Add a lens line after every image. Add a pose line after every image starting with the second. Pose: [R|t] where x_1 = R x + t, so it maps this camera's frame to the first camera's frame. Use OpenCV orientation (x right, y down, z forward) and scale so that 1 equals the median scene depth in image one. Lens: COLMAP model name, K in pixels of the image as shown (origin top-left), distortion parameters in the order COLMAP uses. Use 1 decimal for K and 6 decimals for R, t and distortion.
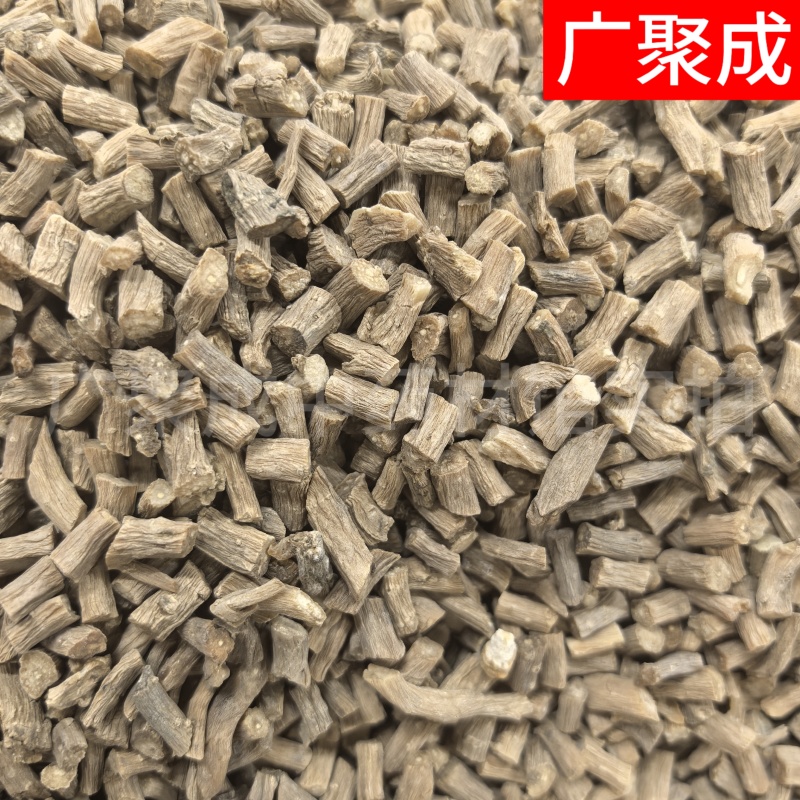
lens RADIAL K [[1004.8, 0, 400.0], [0, 1004.8, 400.0], [0, 0, 1]] dist [0.076736, -0.358293]
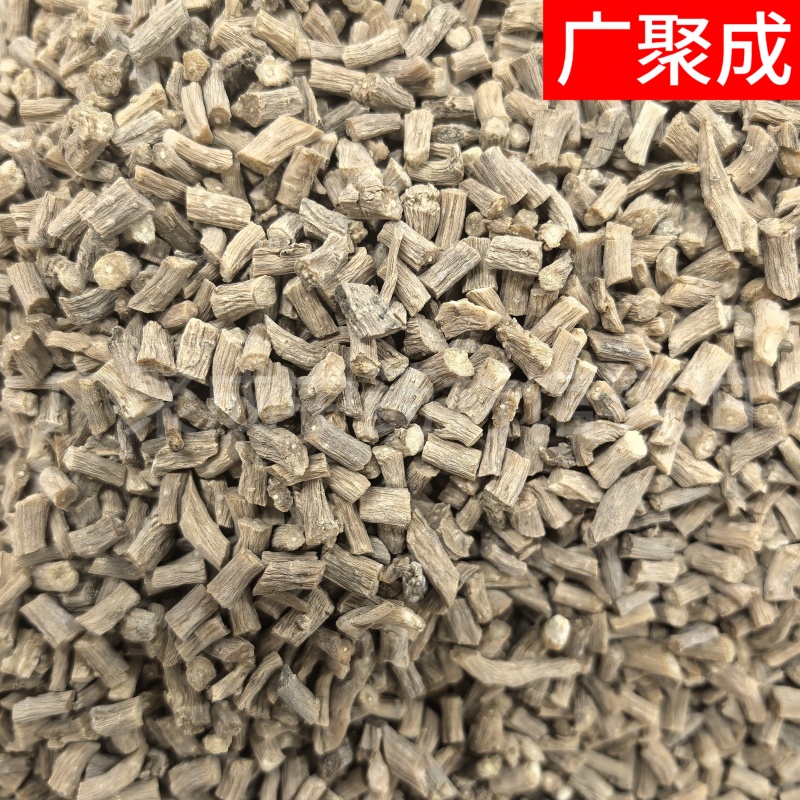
lens RADIAL K [[1039.9, 0, 400.0], [0, 1039.9, 400.0], [0, 0, 1]] dist [0.187462, -0.726198]
pose [[0.999773, -0.019024, 0.009585, -0.108086], [0.016389, 0.974368, 0.224360, -0.343448], [-0.013608, -0.224152, 0.974459, -0.214608]]
